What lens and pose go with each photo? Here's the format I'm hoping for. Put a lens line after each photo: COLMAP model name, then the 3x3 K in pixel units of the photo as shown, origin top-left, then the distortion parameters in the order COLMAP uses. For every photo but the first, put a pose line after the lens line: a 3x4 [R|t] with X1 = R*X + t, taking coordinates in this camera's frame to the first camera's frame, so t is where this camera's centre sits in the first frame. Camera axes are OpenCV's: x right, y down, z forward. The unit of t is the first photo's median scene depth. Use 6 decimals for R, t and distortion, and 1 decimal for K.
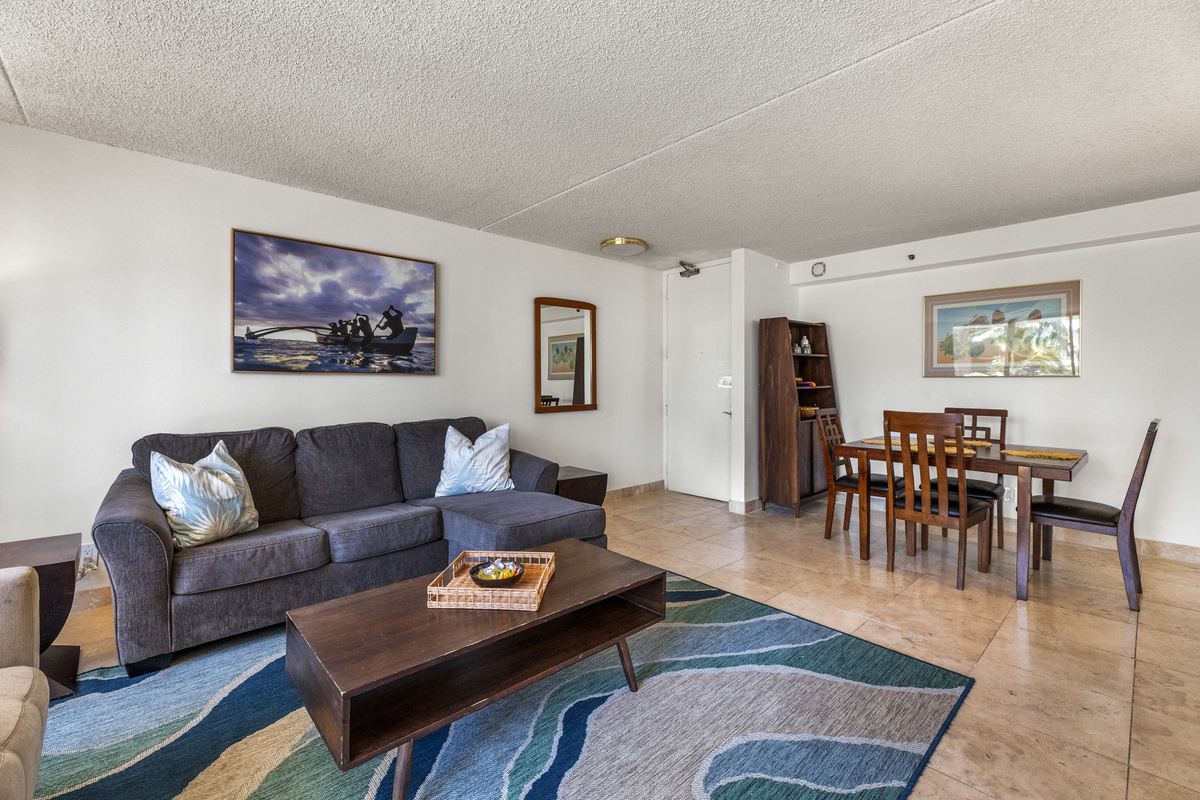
lens RADIAL K [[514.5, 0, 597.9], [0, 514.5, 381.4], [0, 0, 1]] dist [0.001505, 0.000219]
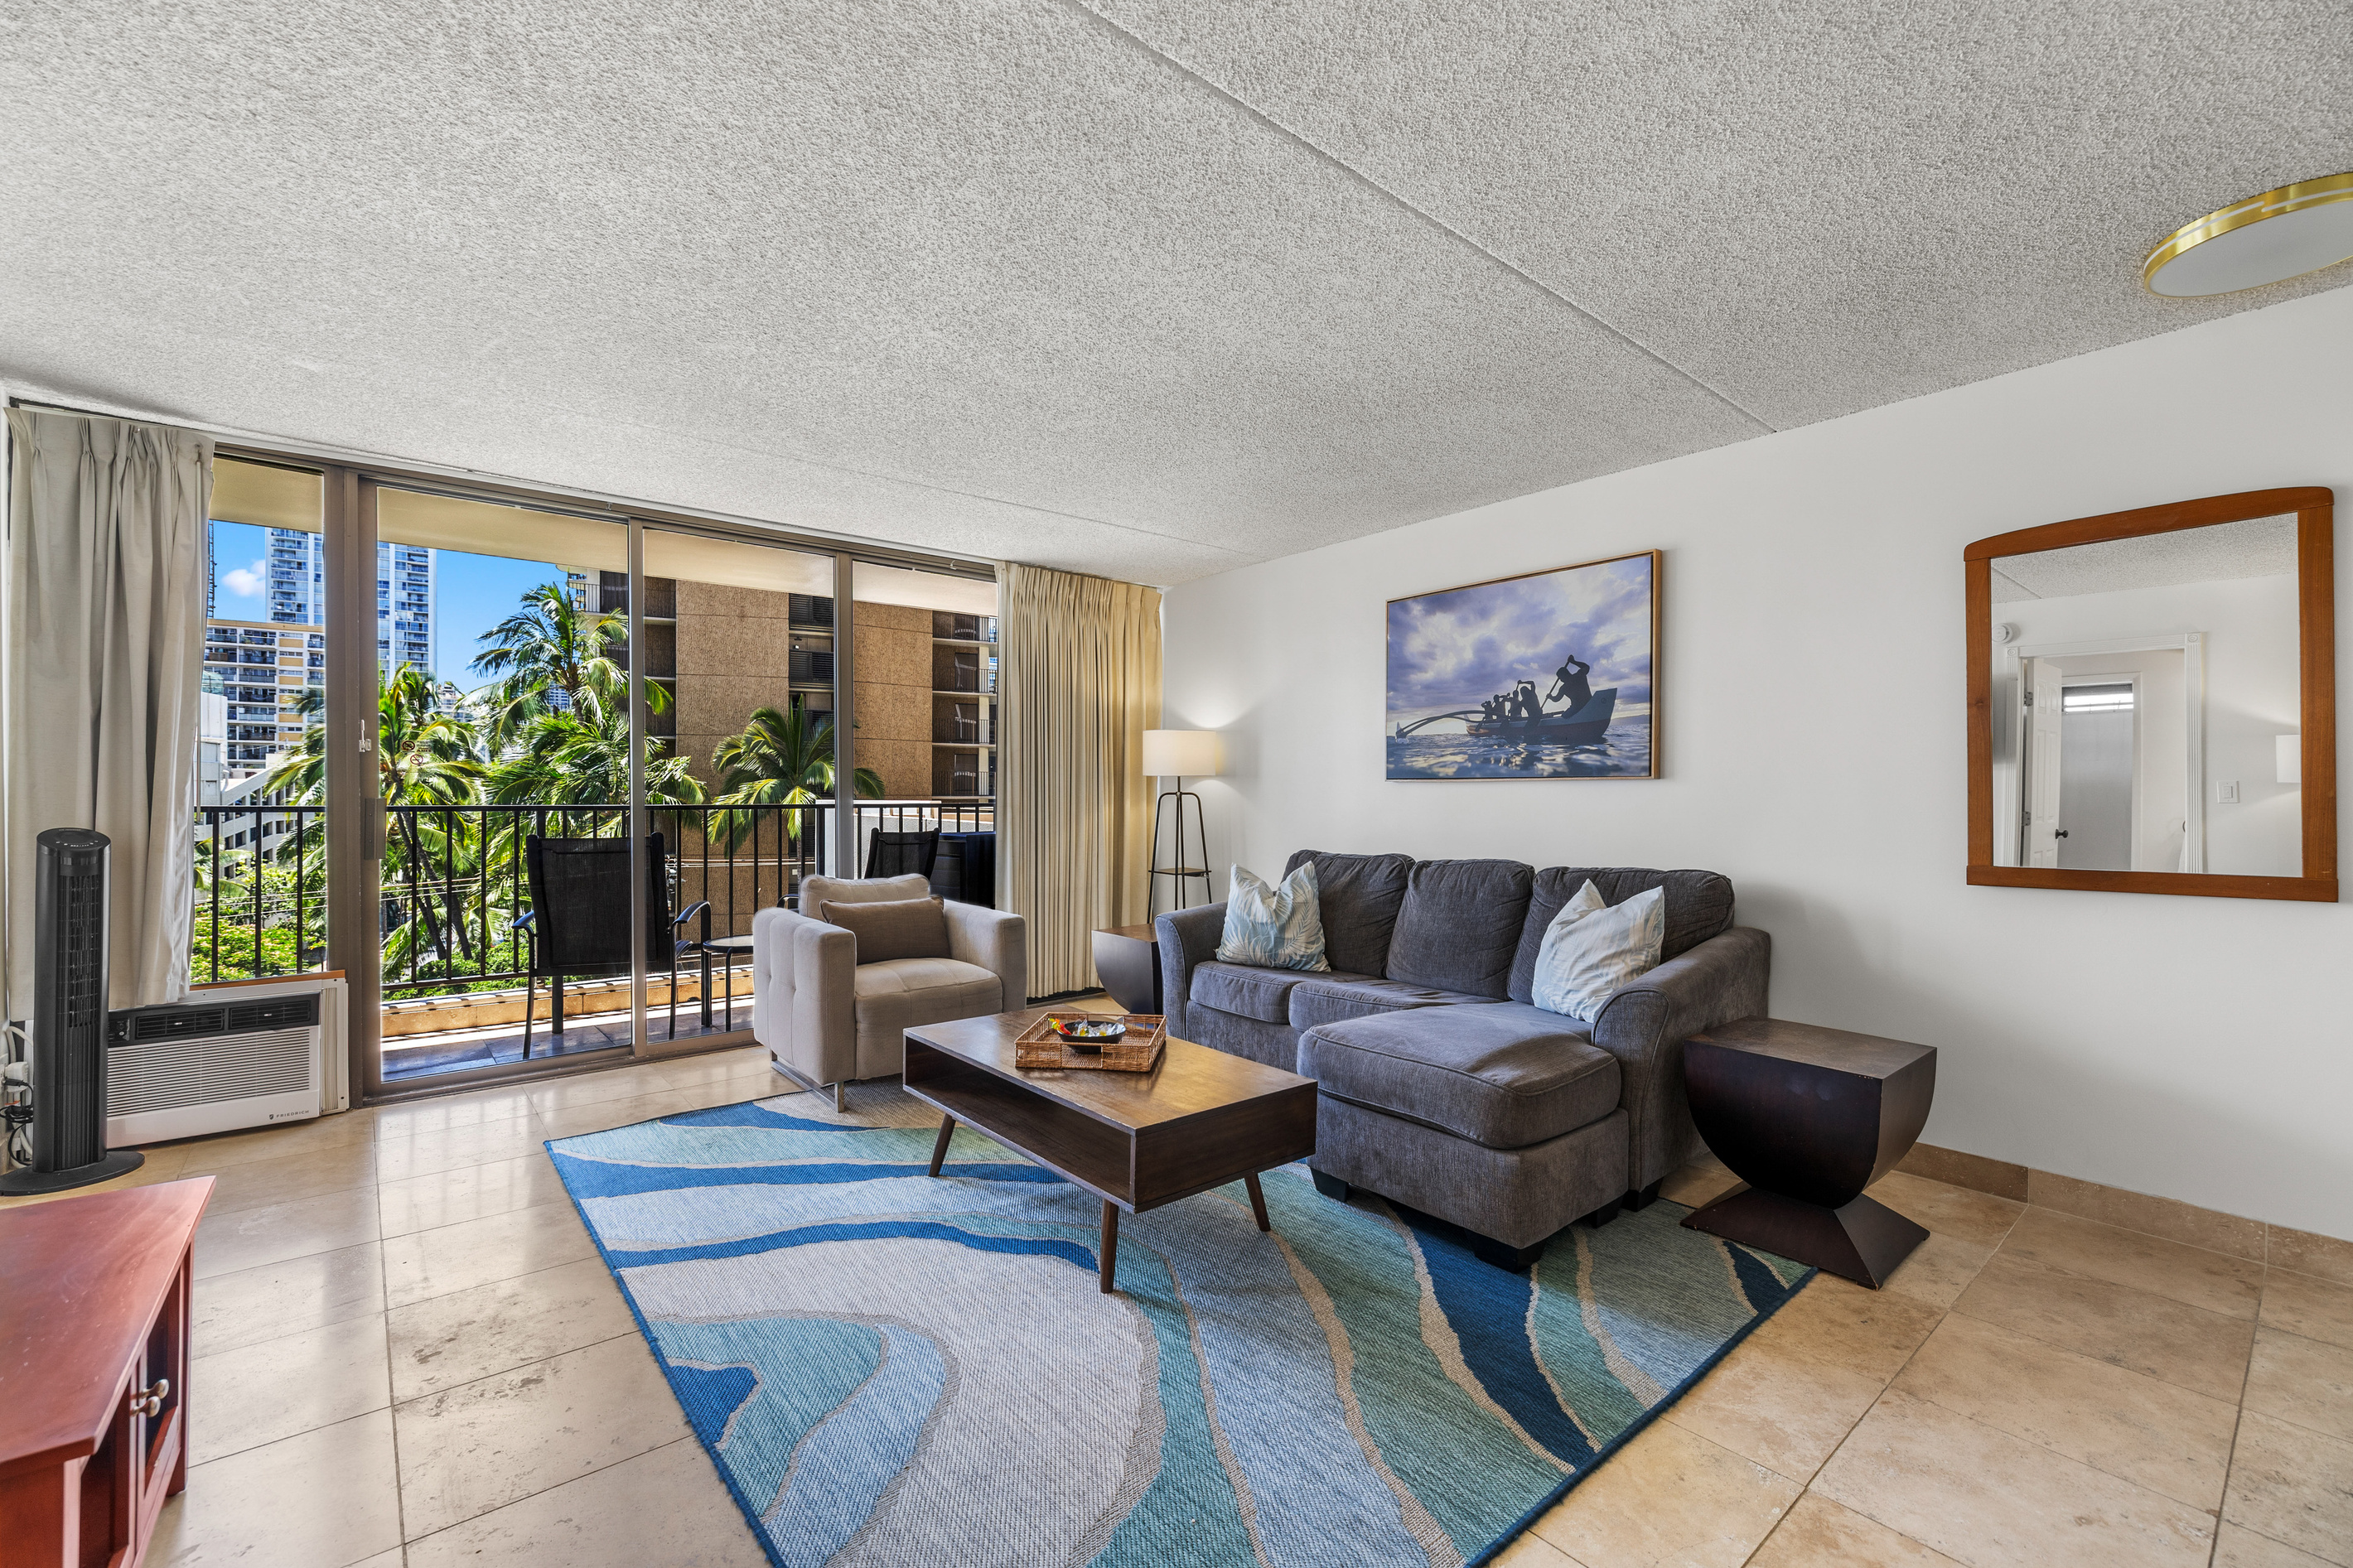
lens RADIAL K [[987.3, 0, 1182.4], [0, 987.3, 796.9], [0, 0, 1]] dist [0.000806, -0.000130]
pose [[-0.046585, -0.001800, -0.998913, 0.737218], [-0.000507, 0.999998, -0.001779, 0.007674], [0.998914, 0.000424, -0.046586, 0.680364]]
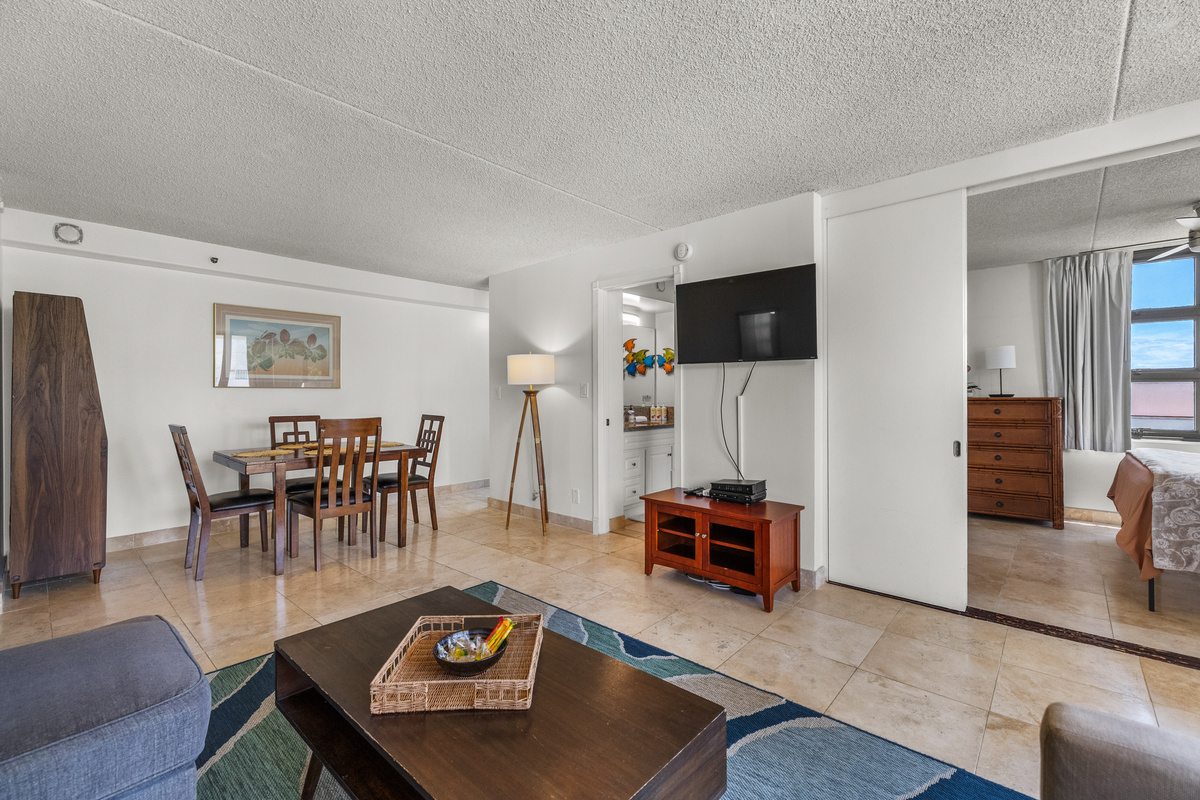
lens RADIAL K [[515.3, 0, 615.7], [0, 515.3, 391.9], [0, 0, 1]] dist [0.000753, 0.000071]
pose [[-0.113197, 0.002370, 0.993570, -0.543382], [-0.000590, 0.999997, -0.002453, 0.002866], [-0.993572, -0.000864, -0.113196, 0.495820]]
